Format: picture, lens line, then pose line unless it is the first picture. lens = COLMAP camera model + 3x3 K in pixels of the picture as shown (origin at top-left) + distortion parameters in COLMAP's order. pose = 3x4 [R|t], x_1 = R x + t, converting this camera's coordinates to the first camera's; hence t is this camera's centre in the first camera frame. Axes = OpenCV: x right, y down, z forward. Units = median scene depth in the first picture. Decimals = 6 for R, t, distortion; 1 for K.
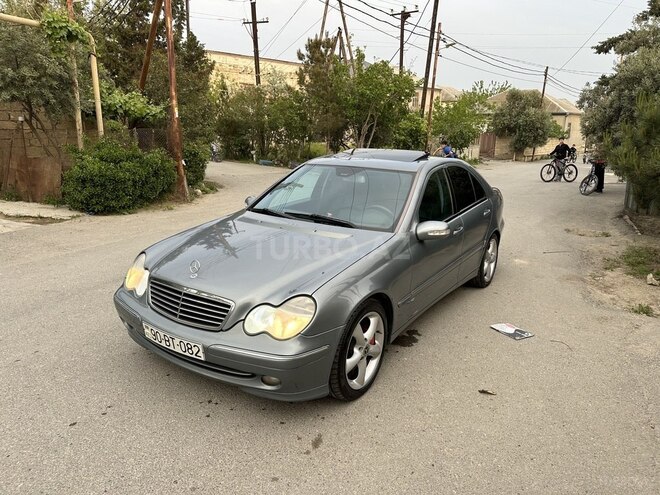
lens RADIAL K [[463.8, 0, 326.0], [0, 463.8, 246.7], [0, 0, 1]] dist [0.075952, -0.096395]
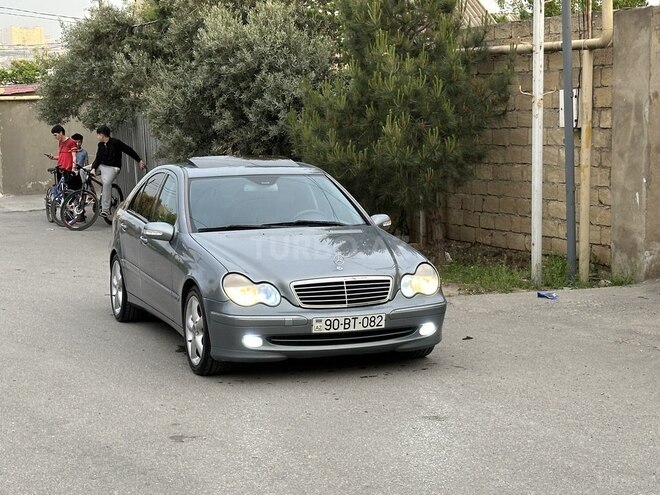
lens RADIAL K [[1319.2, 0, 330.0], [0, 1319.2, 247.5], [0, 0, 1]] dist [0.138768, 0.205749]
pose [[0.582357, -0.114977, 0.804761, -1.926404], [0.222524, 0.974684, -0.021773, 0.052064], [-0.781885, 0.191758, 0.593199, -0.604440]]
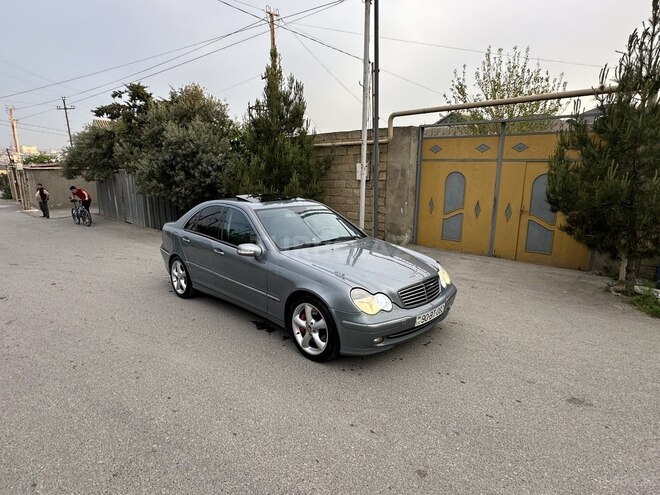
lens RADIAL K [[377.4, 0, 329.8], [0, 377.4, 247.7], [0, 0, 1]] dist [-0.002136, 0.001768]
pose [[0.182143, -0.206356, 0.961375, -1.046690], [0.245105, 0.956395, 0.158849, -0.204595], [-0.952233, 0.206705, 0.224779, 0.647628]]
